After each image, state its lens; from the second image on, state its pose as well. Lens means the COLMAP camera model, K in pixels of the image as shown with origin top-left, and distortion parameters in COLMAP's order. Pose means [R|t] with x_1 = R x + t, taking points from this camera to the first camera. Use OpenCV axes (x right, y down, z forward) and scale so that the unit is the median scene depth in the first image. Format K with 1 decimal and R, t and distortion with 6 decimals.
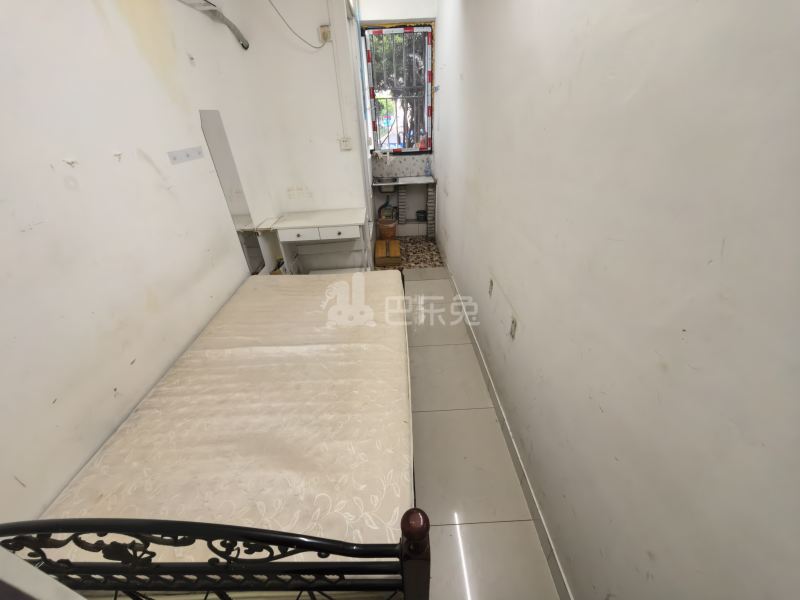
lens RADIAL K [[307.1, 0, 400.0], [0, 307.1, 300.0], [0, 0, 1]] dist [0.001766, -0.002717]
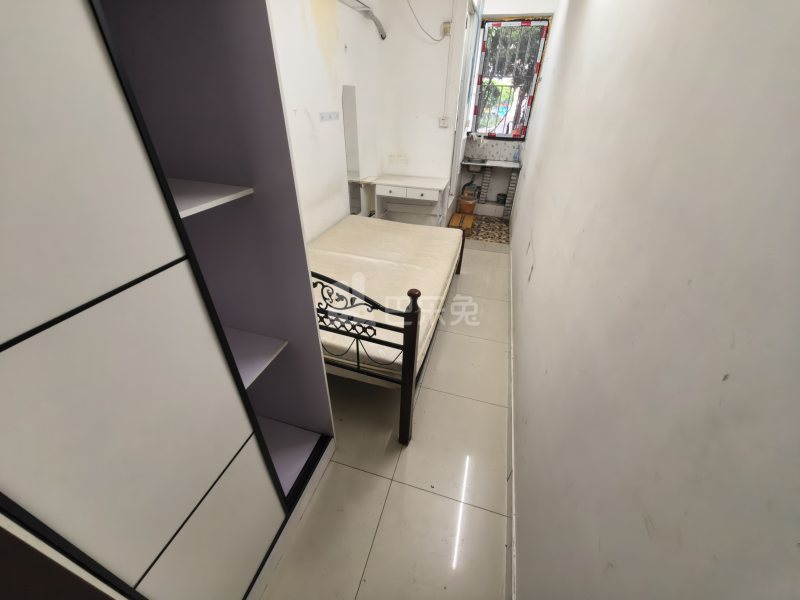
lens RADIAL K [[307.1, 0, 400.0], [0, 307.1, 300.0], [0, 0, 1]] dist [0.001766, -0.002717]
pose [[0.947828, 0.225268, -0.225559, 0.064299], [-0.217178, 0.974262, 0.060396, 0.097868], [0.233359, -0.008258, 0.972356, -0.155592]]
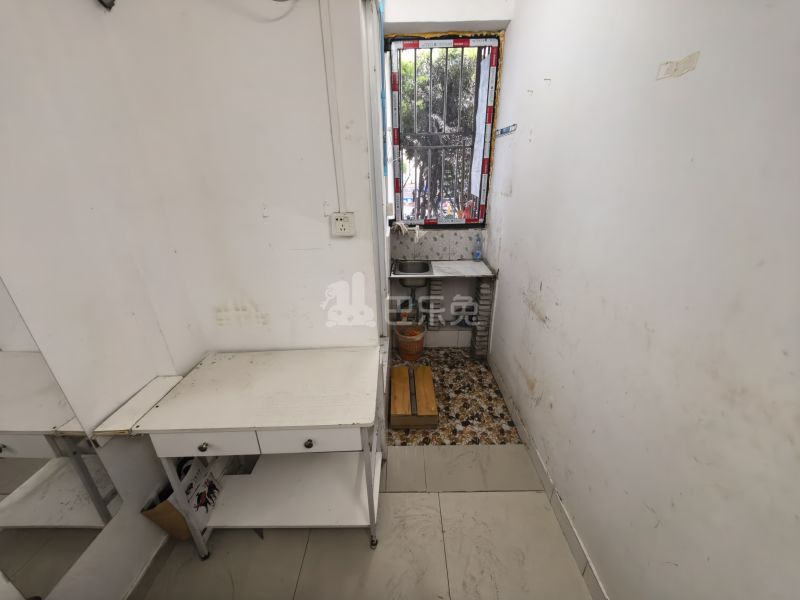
lens RADIAL K [[307.1, 0, 400.0], [0, 307.1, 300.0], [0, 0, 1]] dist [0.001766, -0.002717]
pose [[0.999143, 0.035713, -0.020929, -0.057632], [-0.038426, 0.988213, -0.148183, -0.244281], [0.015390, 0.148860, 0.988738, 0.417992]]
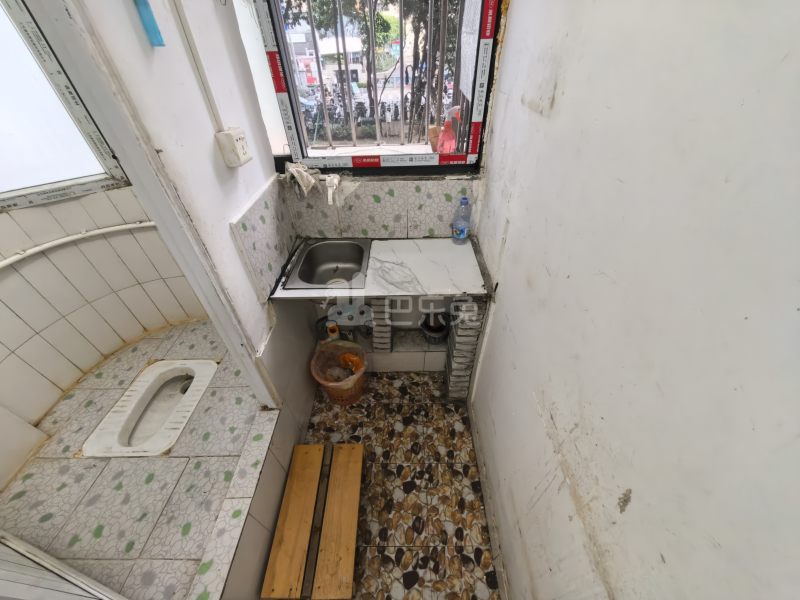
lens RADIAL K [[307.1, 0, 400.0], [0, 307.1, 300.0], [0, 0, 1]] dist [0.001766, -0.002717]
pose [[0.999264, 0.036833, -0.010719, 0.035267], [-0.034664, 0.986678, 0.158950, -0.428947], [0.016431, -0.158462, 0.987228, 0.726739]]
